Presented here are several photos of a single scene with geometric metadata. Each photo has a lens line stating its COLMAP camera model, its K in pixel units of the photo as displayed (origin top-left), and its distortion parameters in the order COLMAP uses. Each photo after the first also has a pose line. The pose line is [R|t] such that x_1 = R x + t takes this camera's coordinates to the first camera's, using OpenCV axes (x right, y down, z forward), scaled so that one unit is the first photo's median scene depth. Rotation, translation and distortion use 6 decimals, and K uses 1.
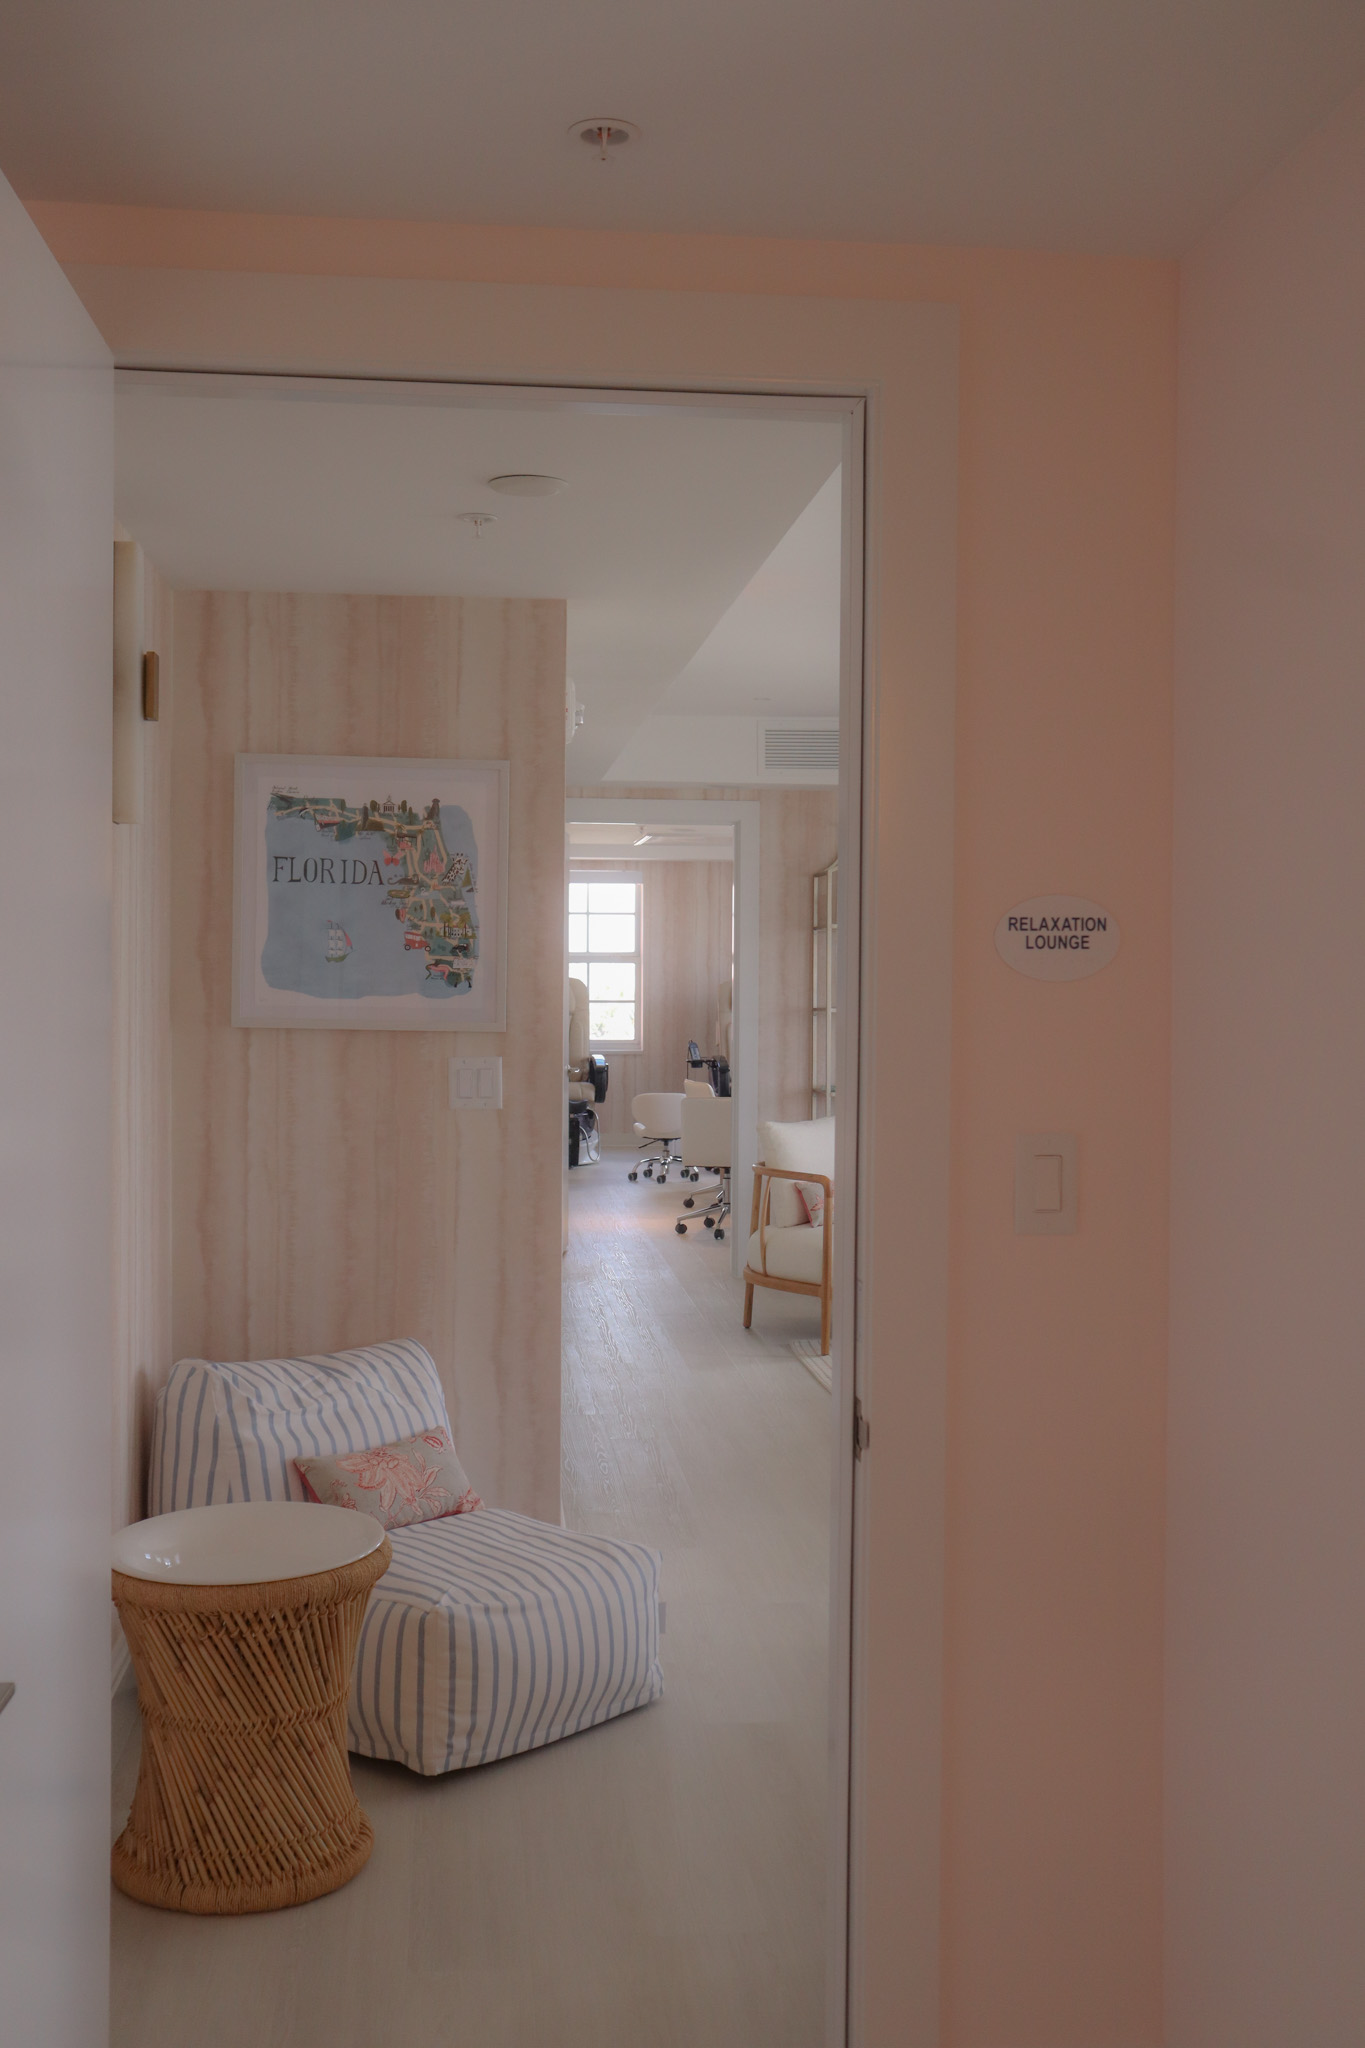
lens RADIAL K [[1406.4, 0, 682.5], [0, 1406.4, 1024.0], [0, 0, 1]] dist [0.000163, 0.000048]
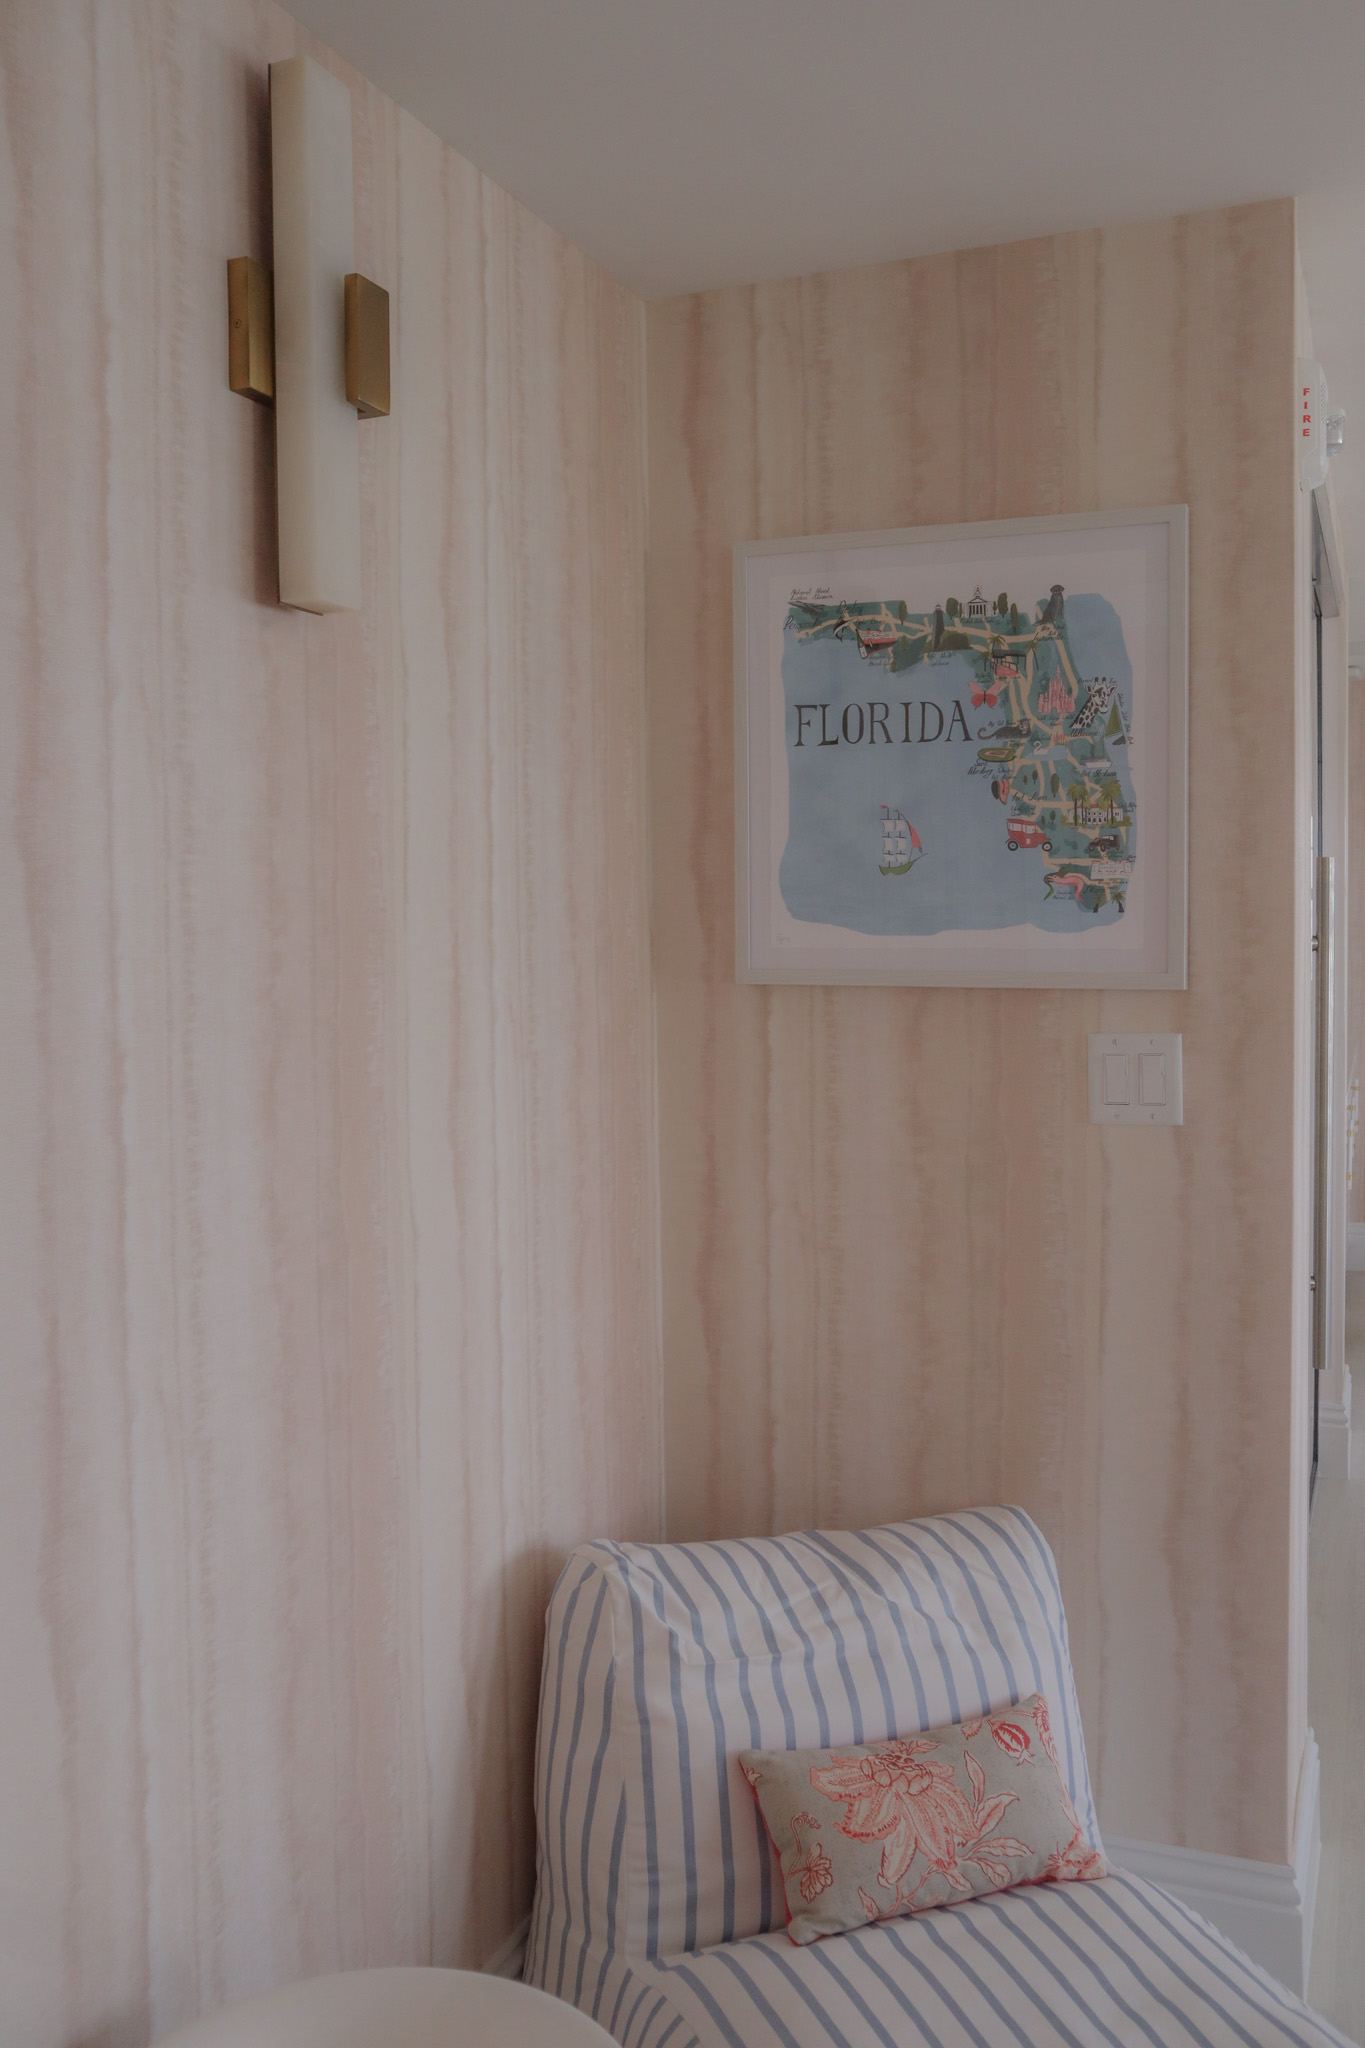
lens RADIAL K [[1763.0, 0, 681.2], [0, 1763.0, 1017.3], [0, 0, 1]] dist [-0.090227, 0.142234]
pose [[0.888495, 0.003639, -0.458871, 0.017028], [0.008928, 0.999642, 0.025215, -0.002908], [0.458799, -0.026500, 0.888145, 0.290308]]
